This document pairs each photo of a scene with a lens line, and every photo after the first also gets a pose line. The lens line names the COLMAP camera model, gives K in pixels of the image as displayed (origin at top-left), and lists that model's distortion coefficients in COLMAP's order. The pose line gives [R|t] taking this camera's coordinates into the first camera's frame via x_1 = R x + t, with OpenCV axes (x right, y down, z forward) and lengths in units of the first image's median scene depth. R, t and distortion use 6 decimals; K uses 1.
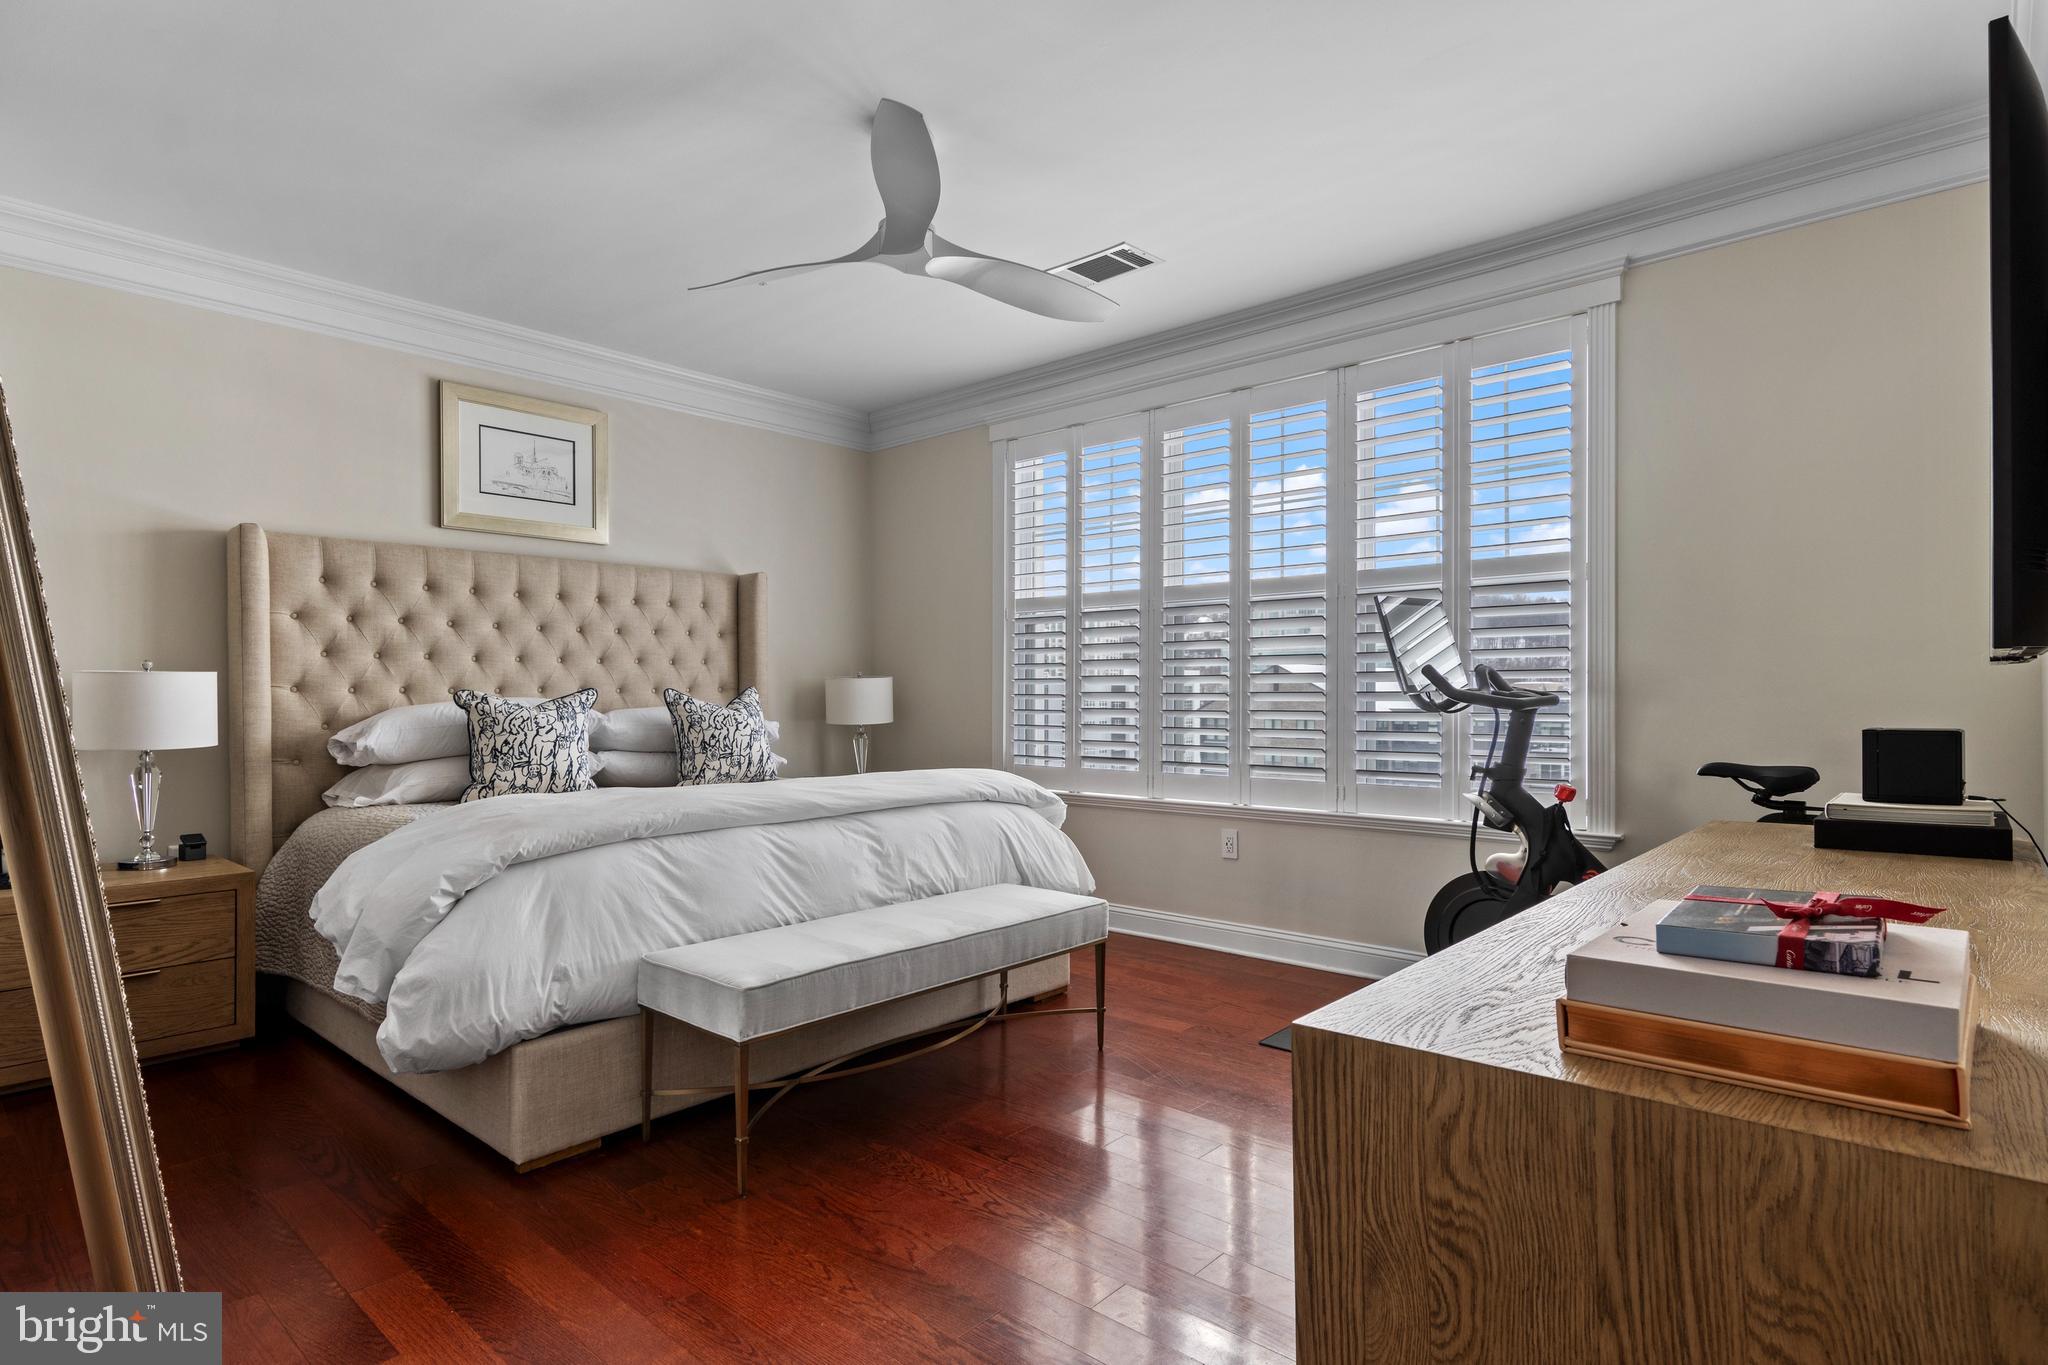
lens RADIAL K [[1052.4, 0, 1052.6], [0, 1052.4, 690.1], [0, 0, 1]] dist [-0.001600, -0.000121]
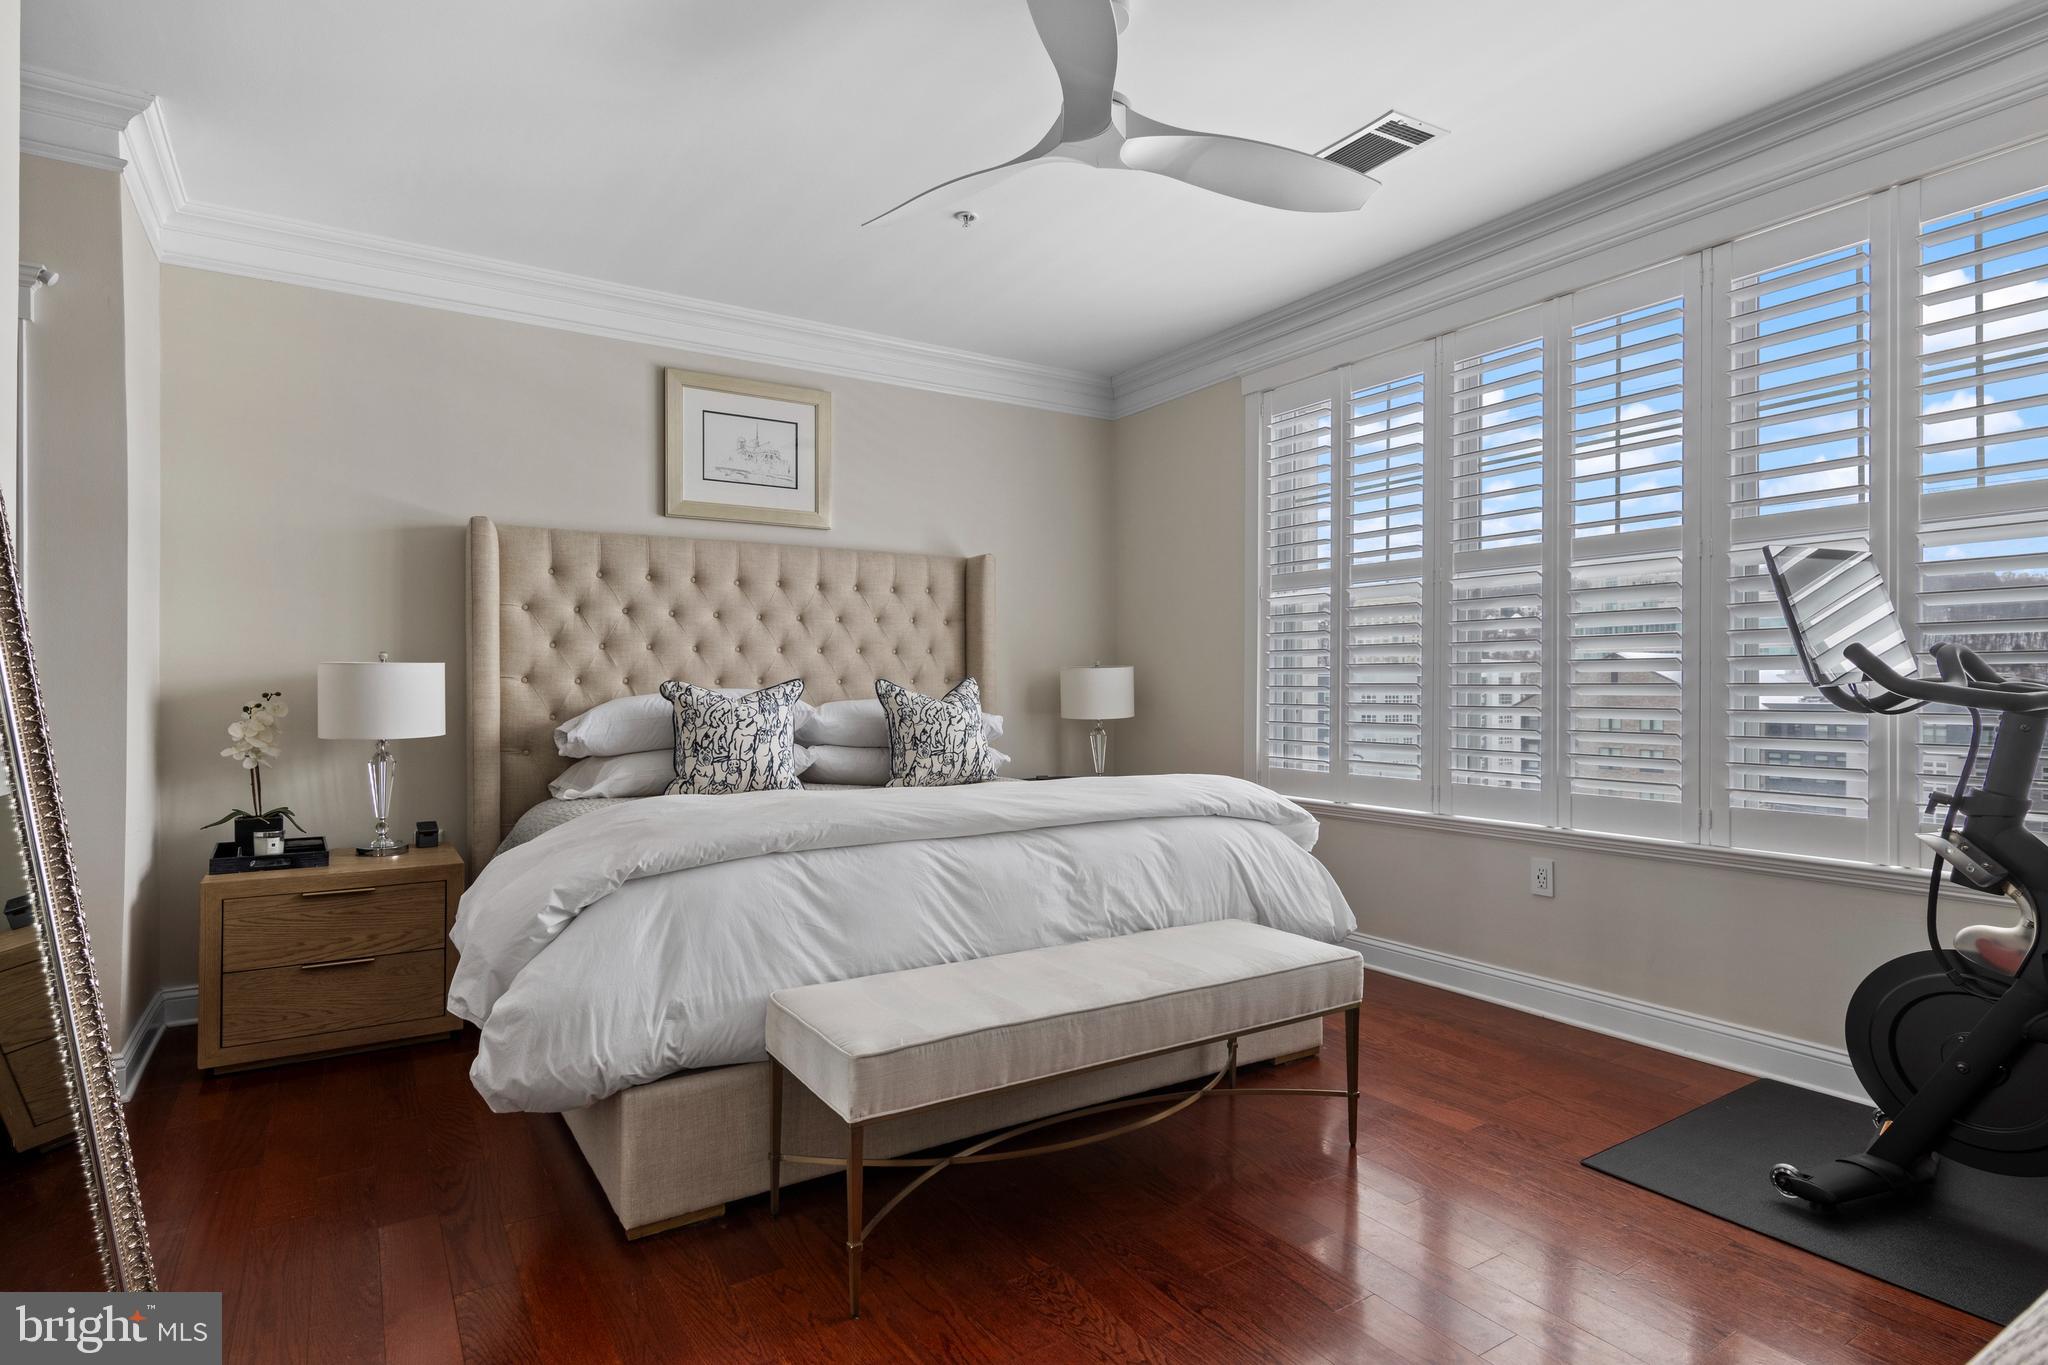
lens RADIAL K [[1060.6, 0, 1031.5], [0, 1060.6, 681.8], [0, 0, 1]] dist [0.003574, 0.000612]
pose [[0.957595, 0.000029, -0.288117, 0.039876], [-0.000020, 1.000000, 0.000036, 0.000757], [0.288117, -0.000029, 0.957595, 0.167883]]
